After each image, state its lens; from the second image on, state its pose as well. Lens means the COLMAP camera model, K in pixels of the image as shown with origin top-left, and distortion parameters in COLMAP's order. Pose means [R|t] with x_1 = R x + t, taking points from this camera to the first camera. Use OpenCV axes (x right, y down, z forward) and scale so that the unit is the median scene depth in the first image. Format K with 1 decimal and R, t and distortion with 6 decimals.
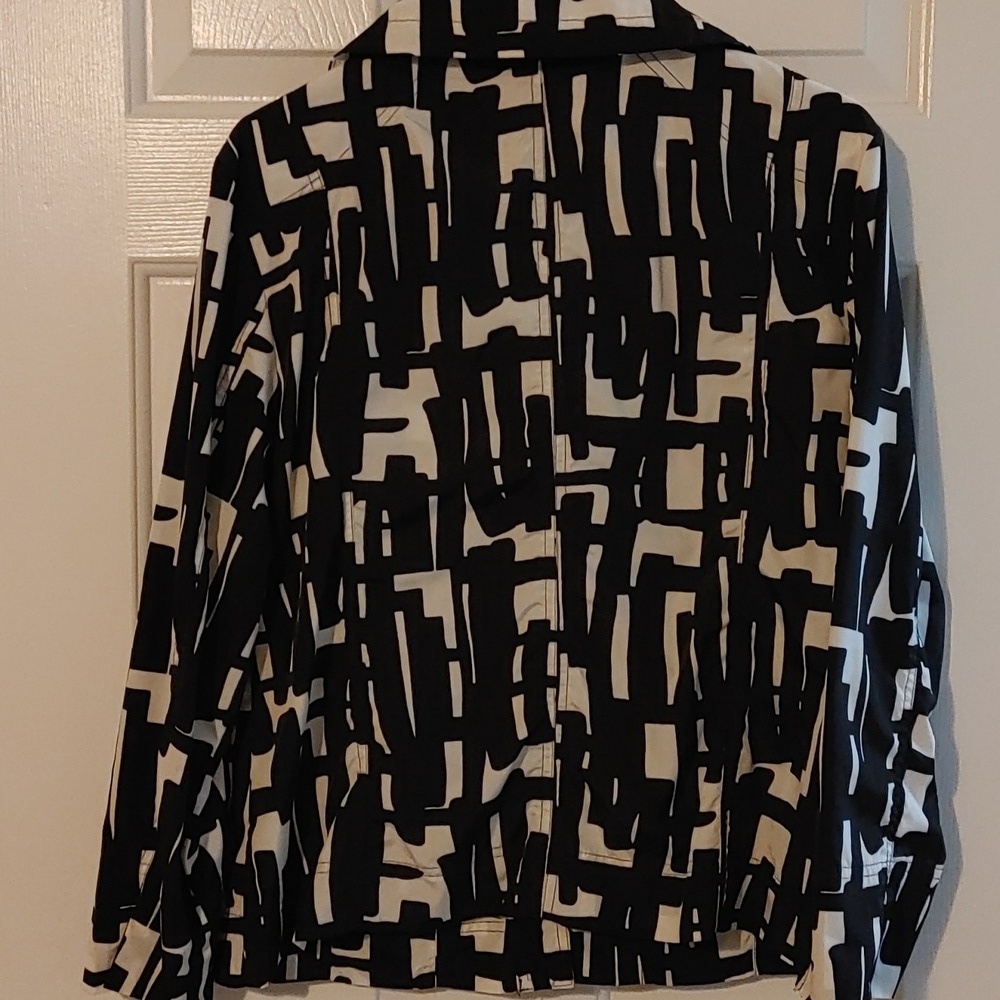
lens RADIAL K [[1678.1, 0, 503.8], [0, 1678.1, 502.4], [0, 0, 1]] dist [0.081905, 0.000000]
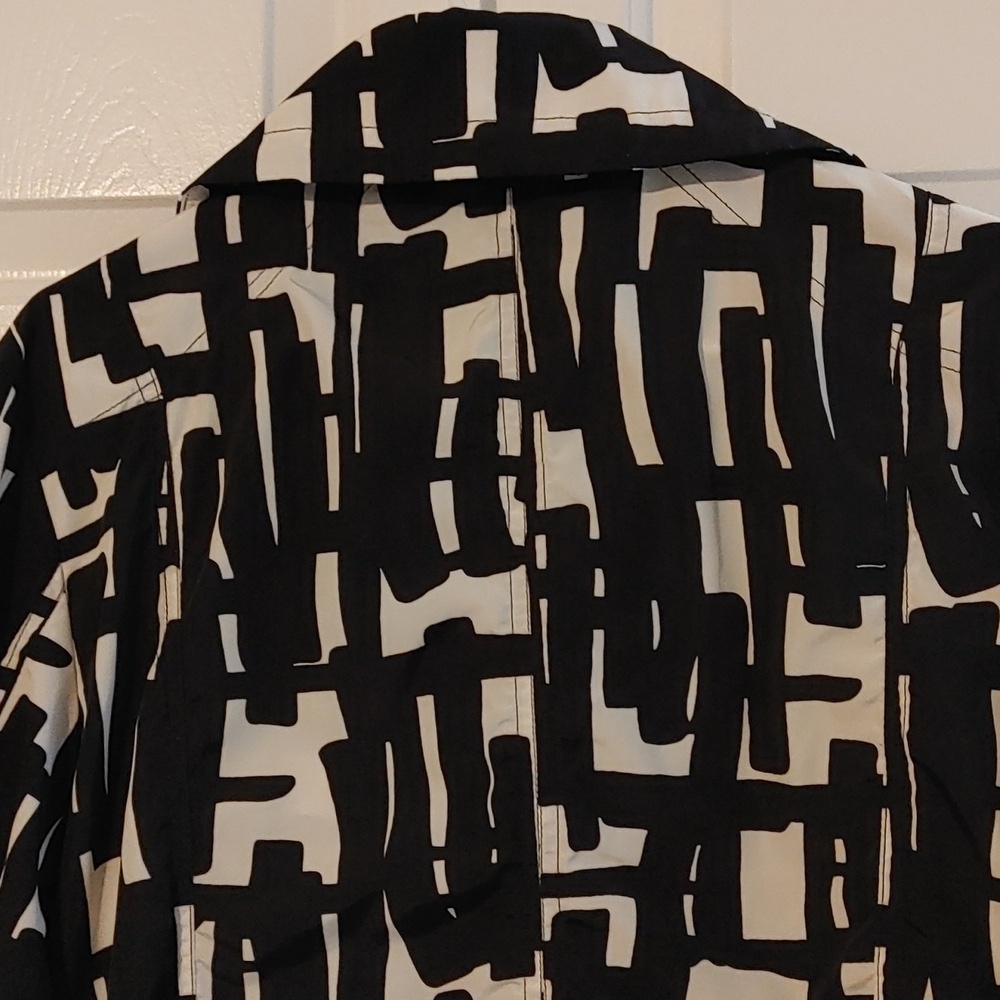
lens RADIAL K [[1678.1, 0, 495.5], [0, 1678.1, 503.9], [0, 0, 1]] dist [0.081905, 0.000000]
pose [[0.996112, -0.012879, -0.087153, 0.067738], [-0.004557, 0.980399, -0.196970, -0.028213], [0.087982, 0.196602, 0.976528, 0.417869]]
